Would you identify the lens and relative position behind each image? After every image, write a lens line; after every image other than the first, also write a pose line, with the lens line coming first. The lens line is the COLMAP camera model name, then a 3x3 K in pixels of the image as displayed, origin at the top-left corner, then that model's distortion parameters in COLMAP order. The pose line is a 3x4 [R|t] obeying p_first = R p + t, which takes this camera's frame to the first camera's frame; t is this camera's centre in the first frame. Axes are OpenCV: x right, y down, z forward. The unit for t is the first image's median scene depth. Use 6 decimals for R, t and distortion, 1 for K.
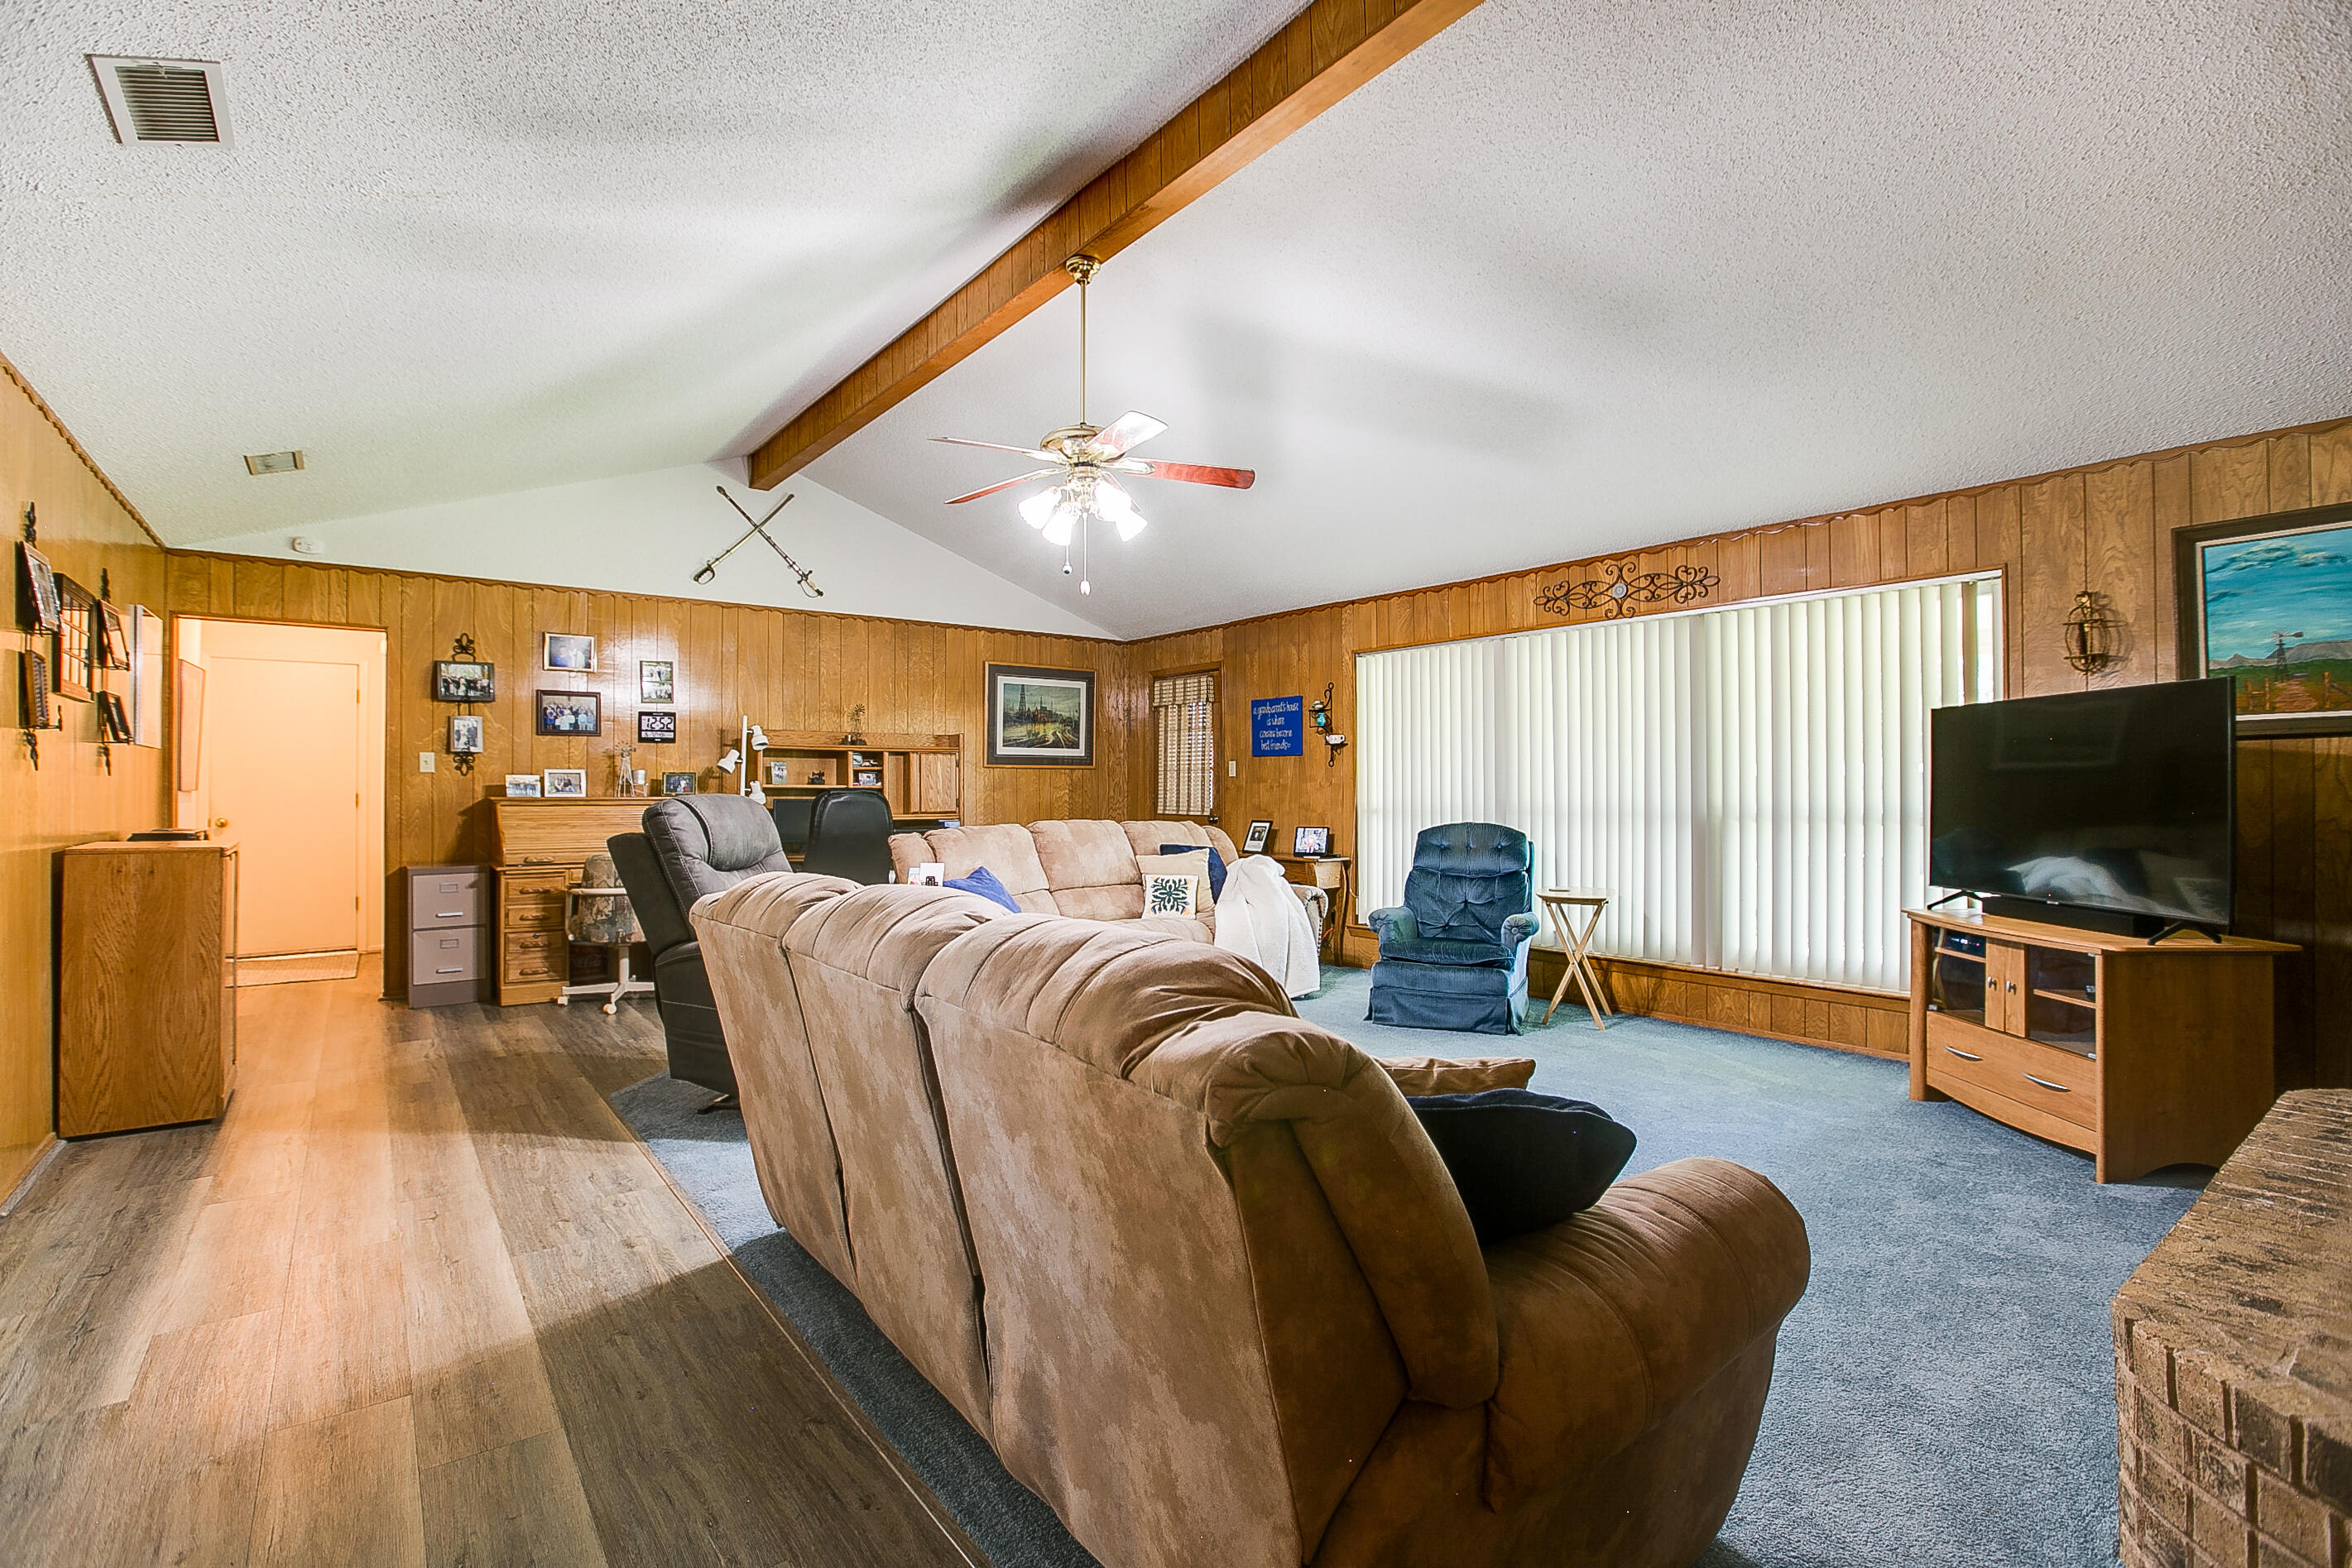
lens RADIAL K [[1094.2, 0, 1168.9], [0, 1094.2, 782.0], [0, 0, 1]] dist [-0.060176, 0.024874]
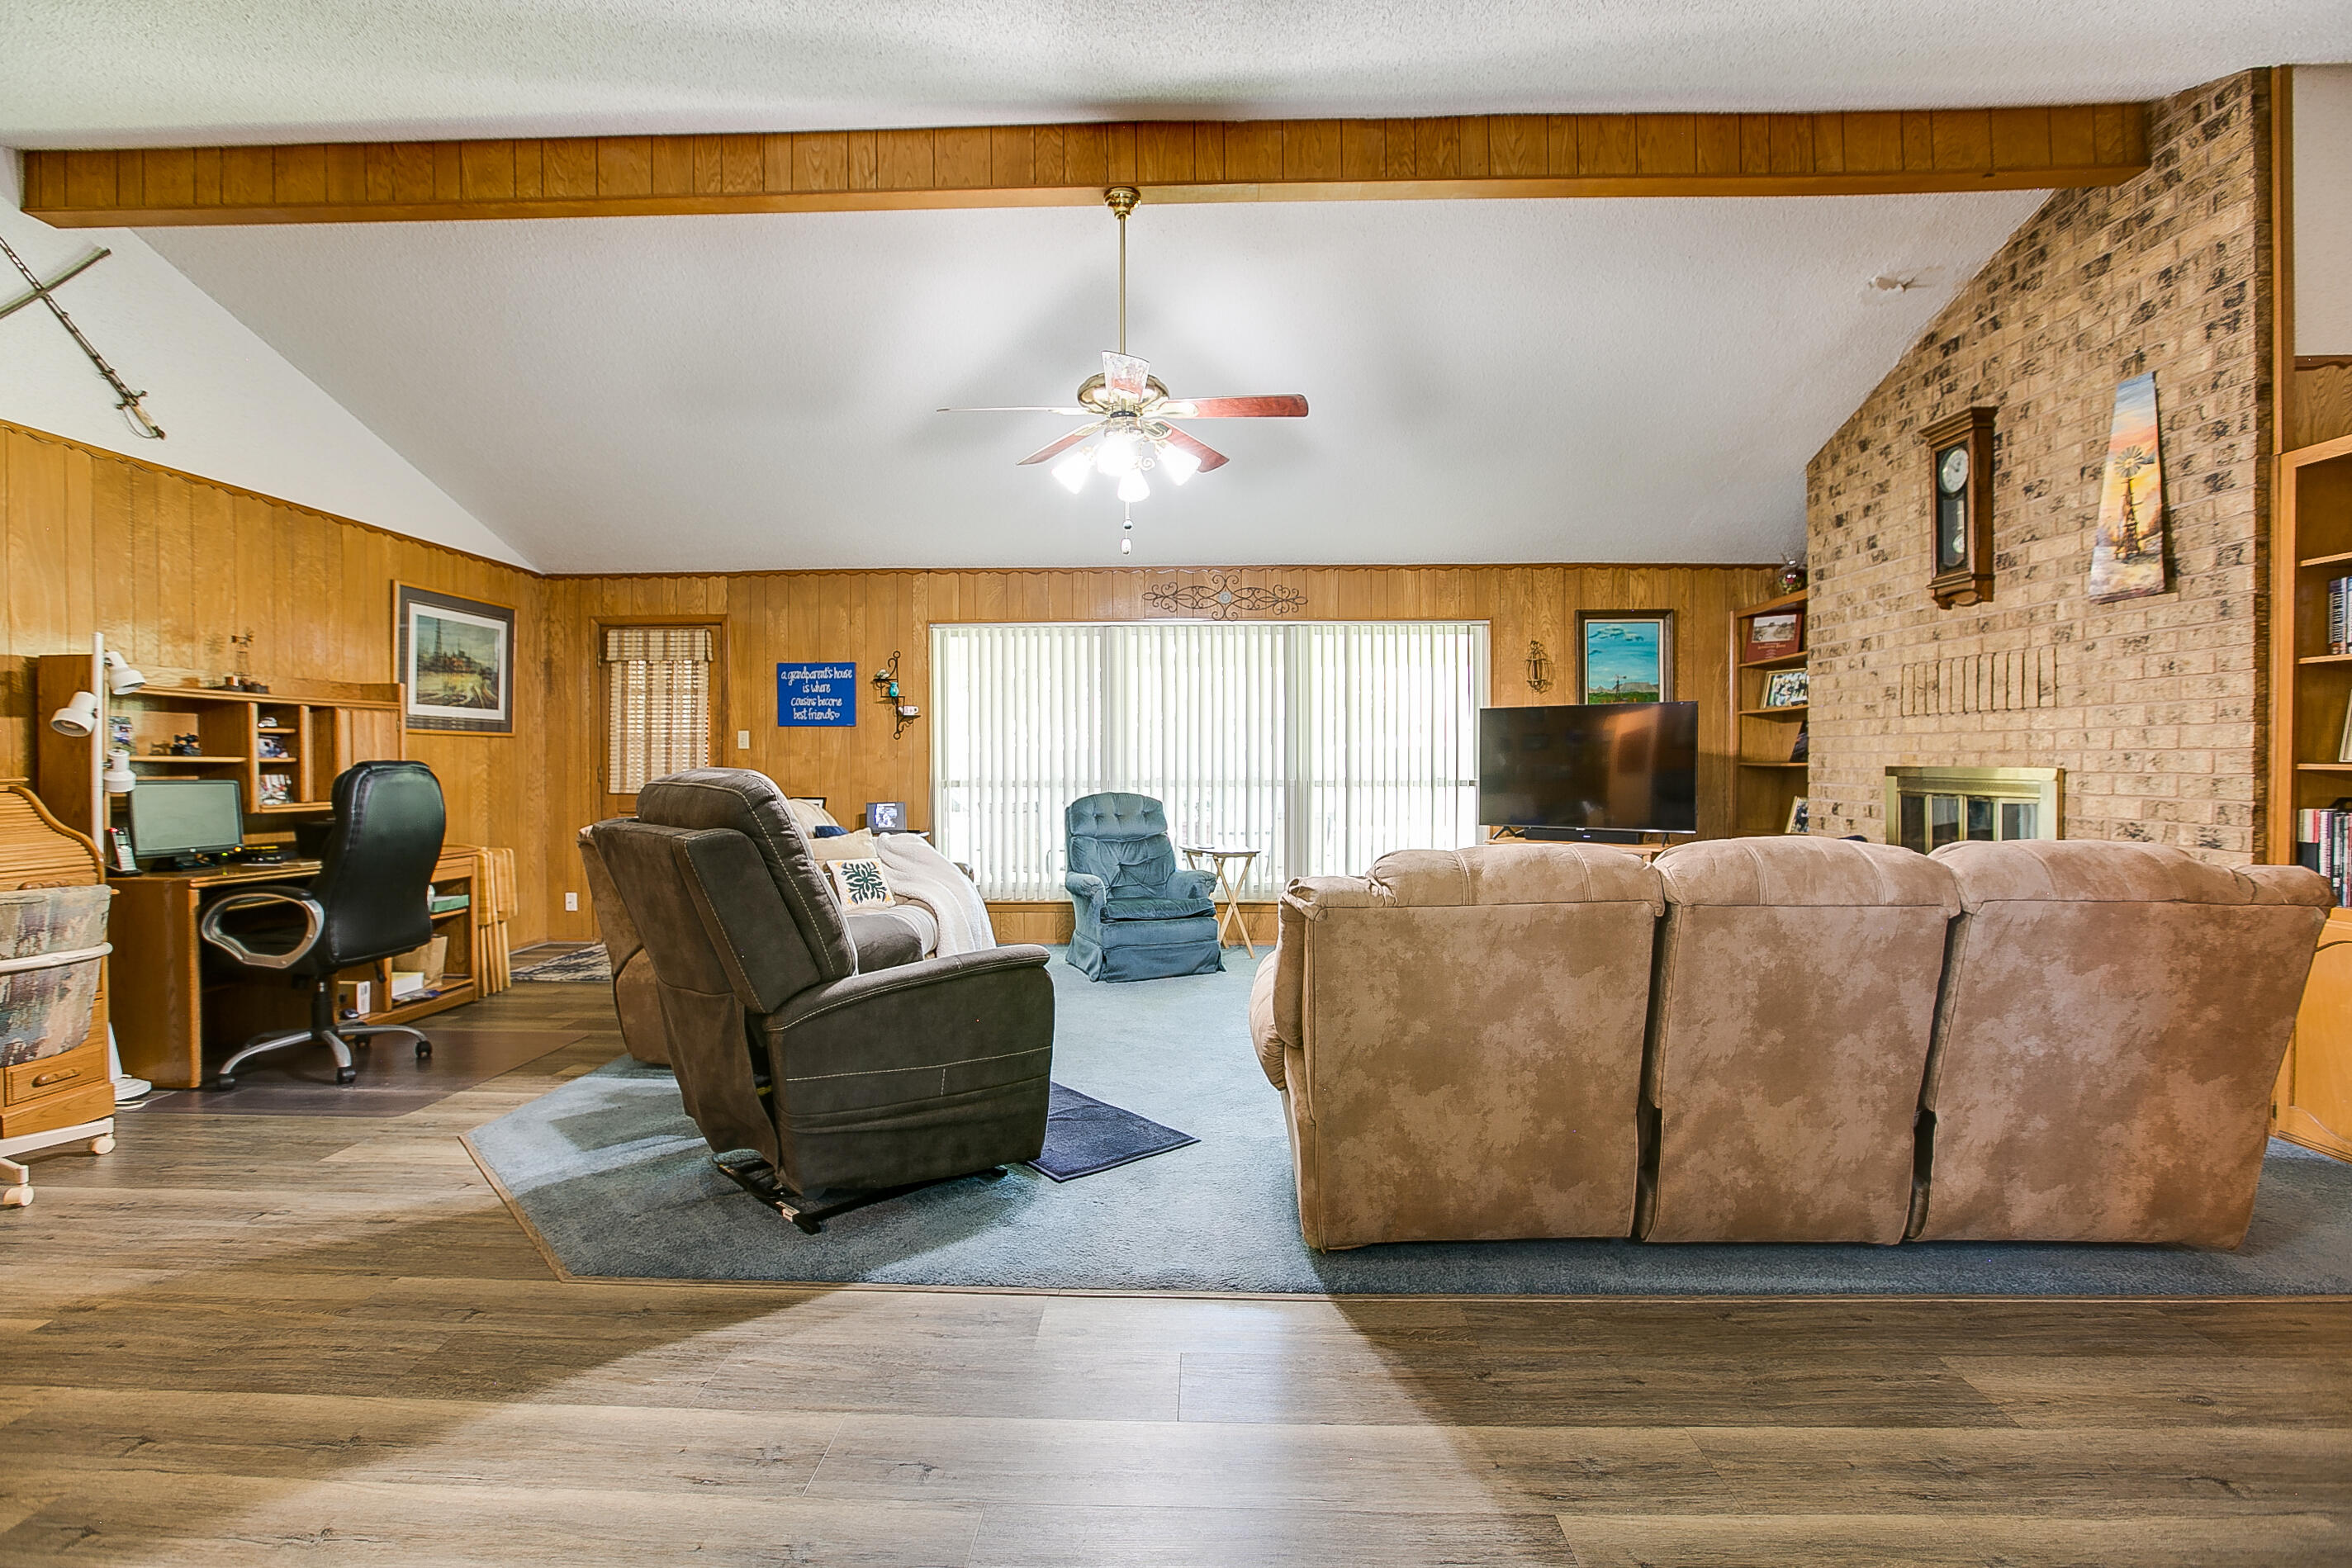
lens RADIAL K [[1080.6, 0, 1176.0], [0, 1080.6, 784.0], [0, 0, 1]] dist [-0.049017, 0.011965]
pose [[0.628616, -0.016343, 0.777544, -0.460524], [-0.002475, 0.999732, 0.023015, 0.003365], [-0.777712, -0.016392, 0.628407, 0.225503]]
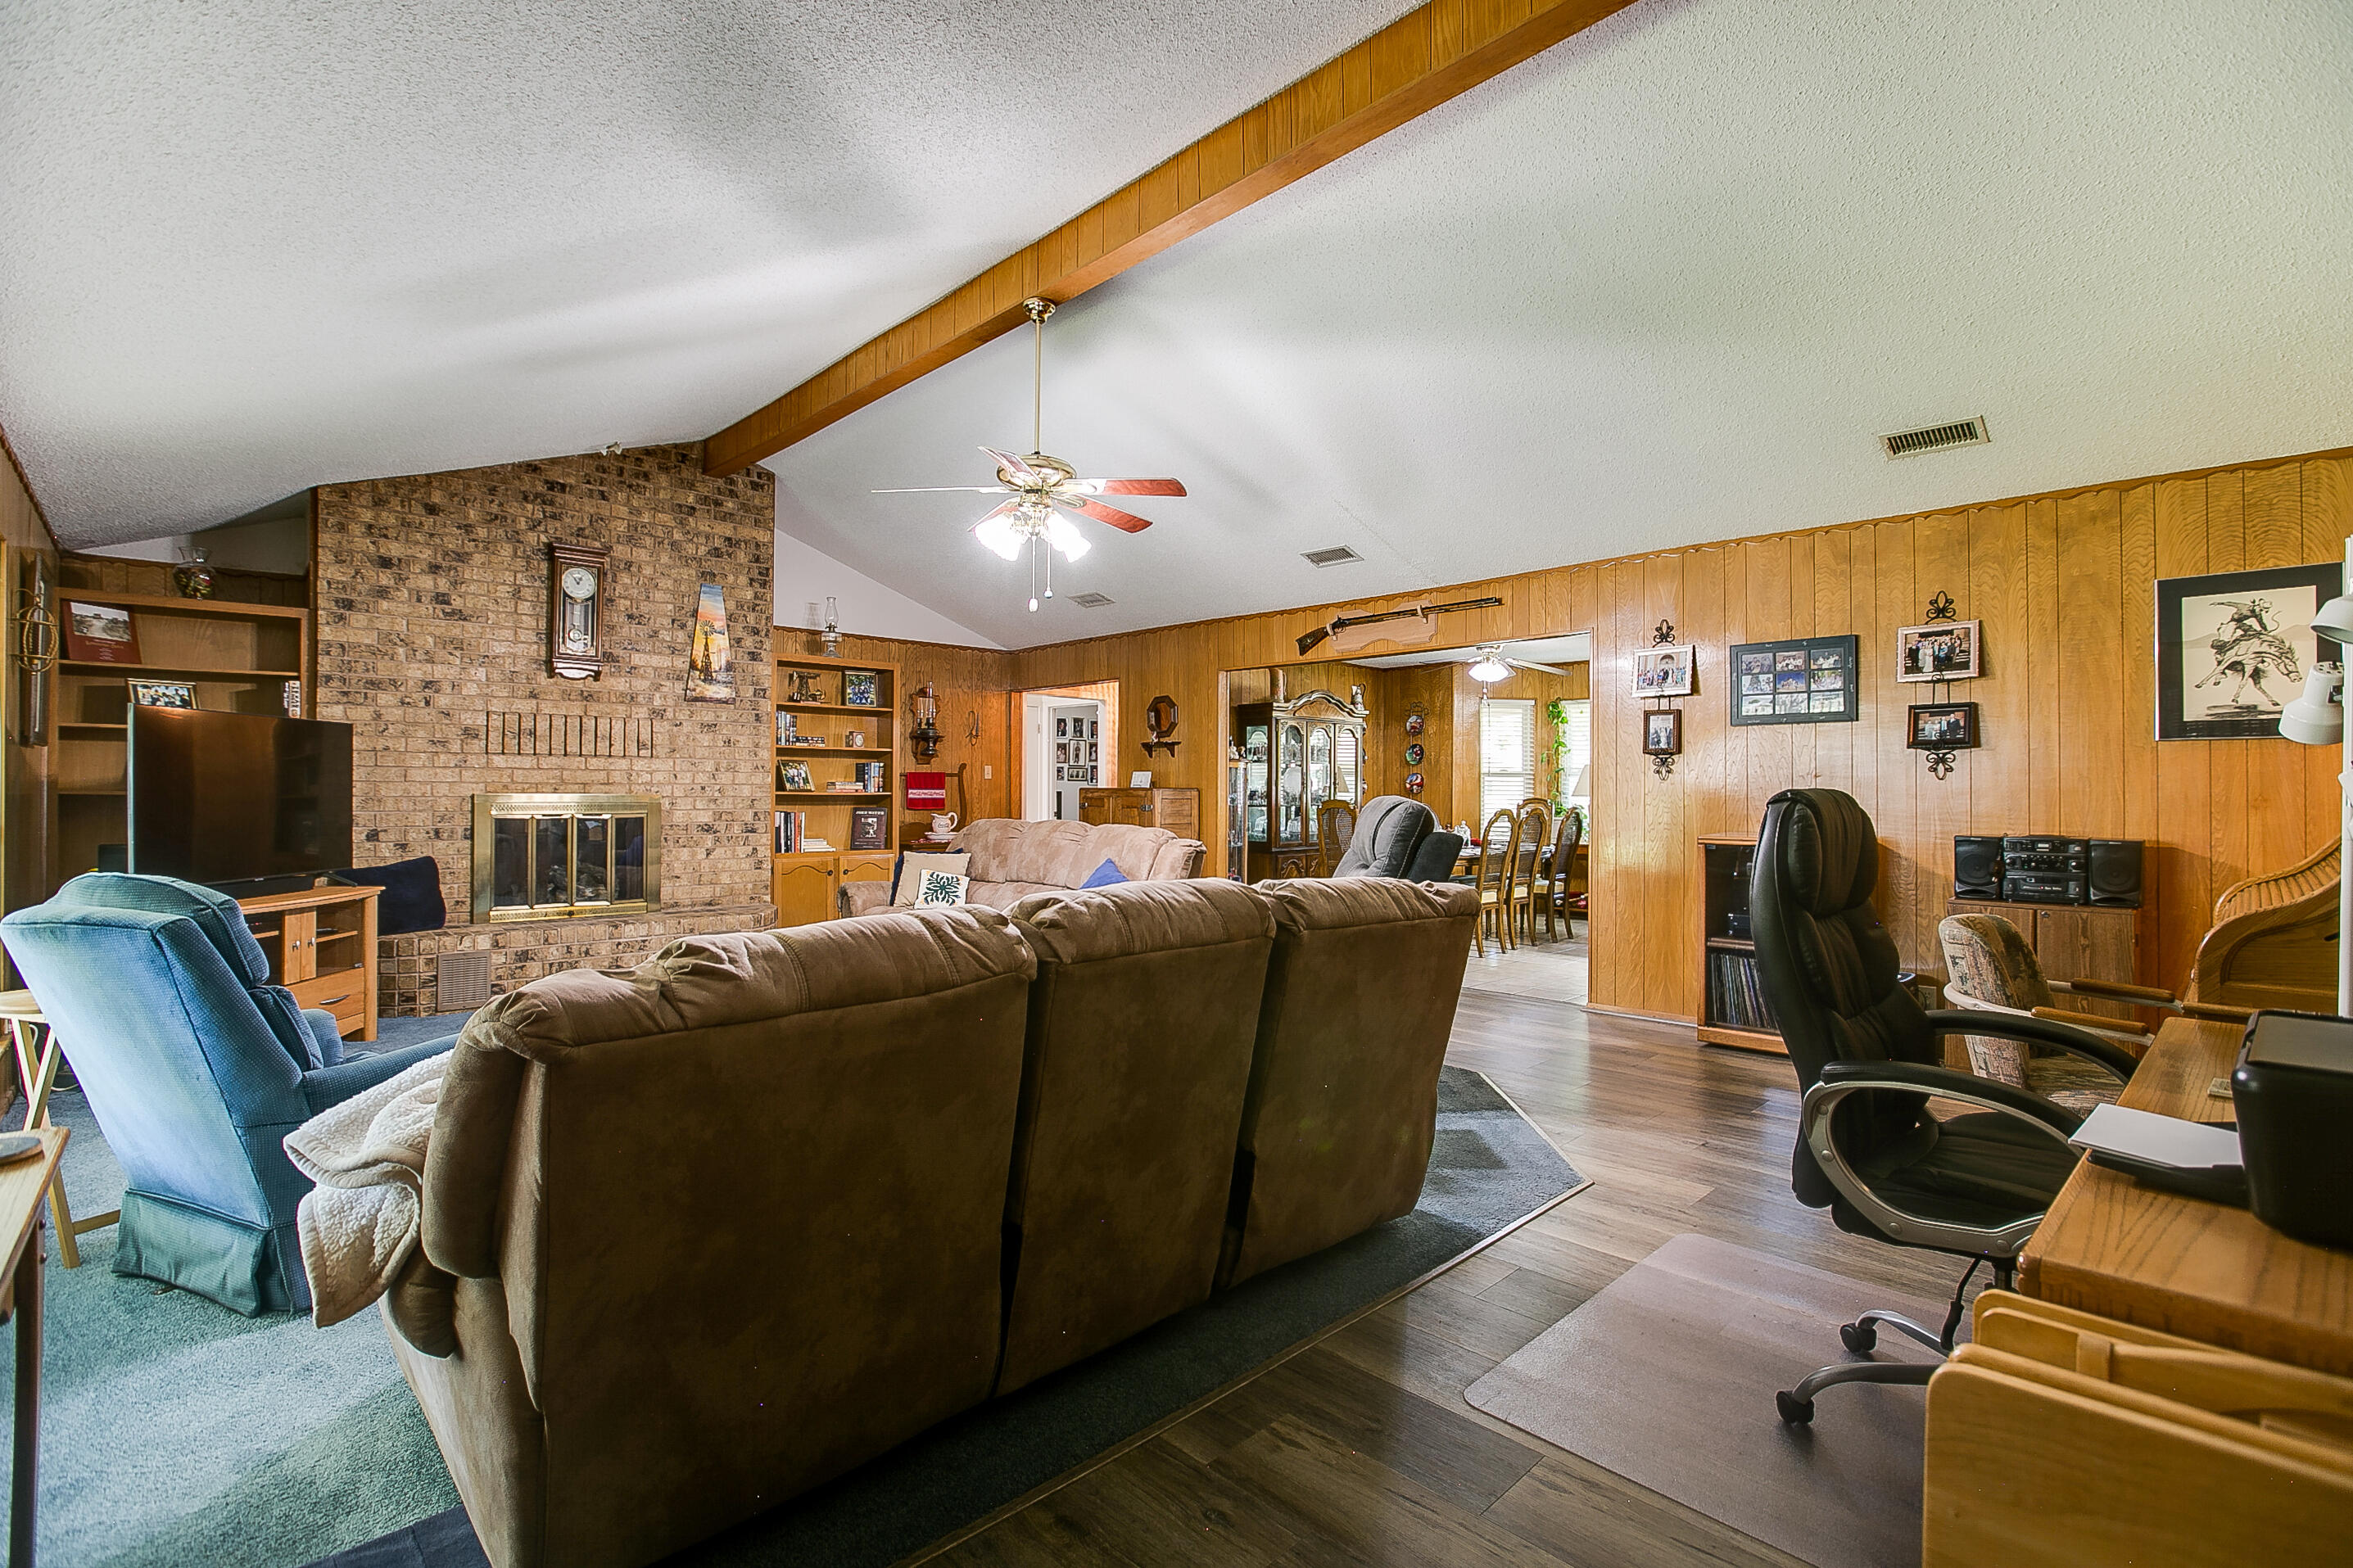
lens RADIAL K [[1052.2, 0, 1178.2], [0, 1052.2, 775.7], [0, 0, 1]] dist [-0.024947, 0.000259]
pose [[-0.992563, -0.003621, -0.121682, -0.056608], [-0.001394, 0.999830, -0.018380, 0.006369], [0.121728, -0.018073, -0.992399, 1.218592]]
